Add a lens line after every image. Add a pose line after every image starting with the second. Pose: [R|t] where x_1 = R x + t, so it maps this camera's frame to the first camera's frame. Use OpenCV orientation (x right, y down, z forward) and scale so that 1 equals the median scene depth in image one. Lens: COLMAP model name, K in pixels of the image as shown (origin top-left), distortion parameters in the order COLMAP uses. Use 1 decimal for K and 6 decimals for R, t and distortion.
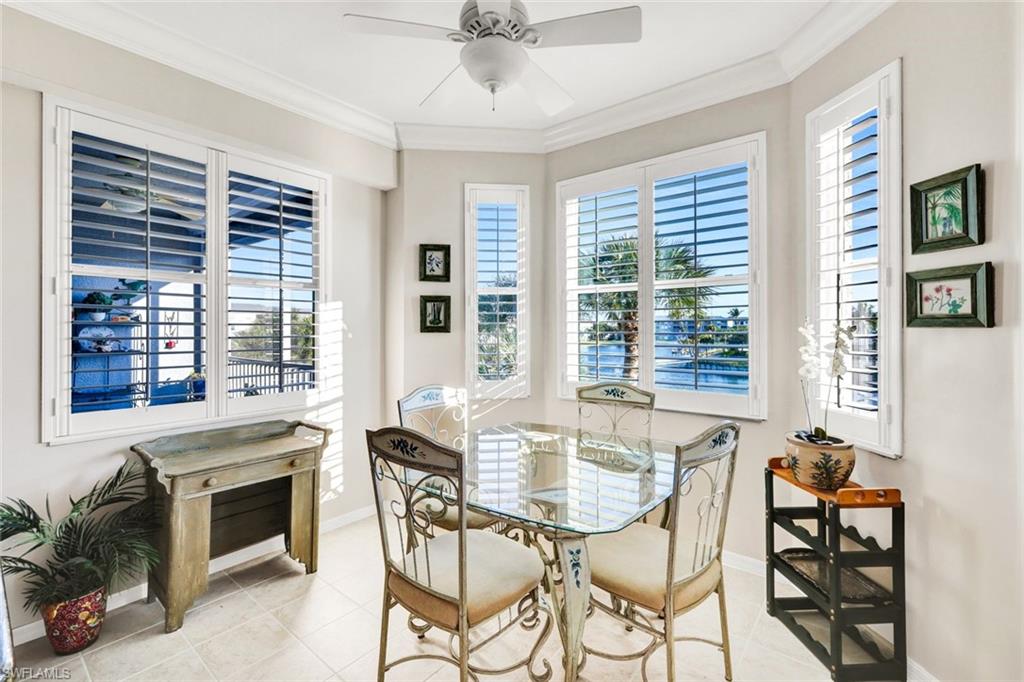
lens RADIAL K [[442.5, 0, 507.5], [0, 442.5, 326.5], [0, 0, 1]] dist [-0.001560, 0.000584]
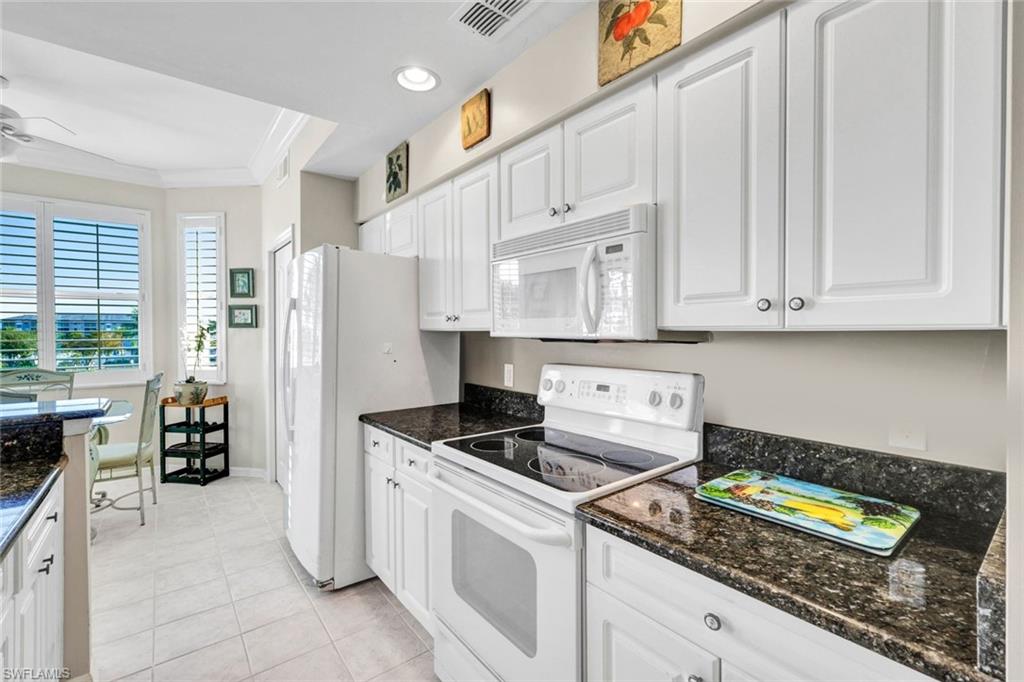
lens RADIAL K [[451.1, 0, 513.5], [0, 451.1, 335.3], [0, 0, 1]] dist [0.013812, 0.000151]
pose [[0.222836, -0.009508, 0.974810, -0.937182], [-0.002572, 0.999943, 0.010341, 0.009755], [-0.974852, -0.004811, 0.222799, -0.857871]]
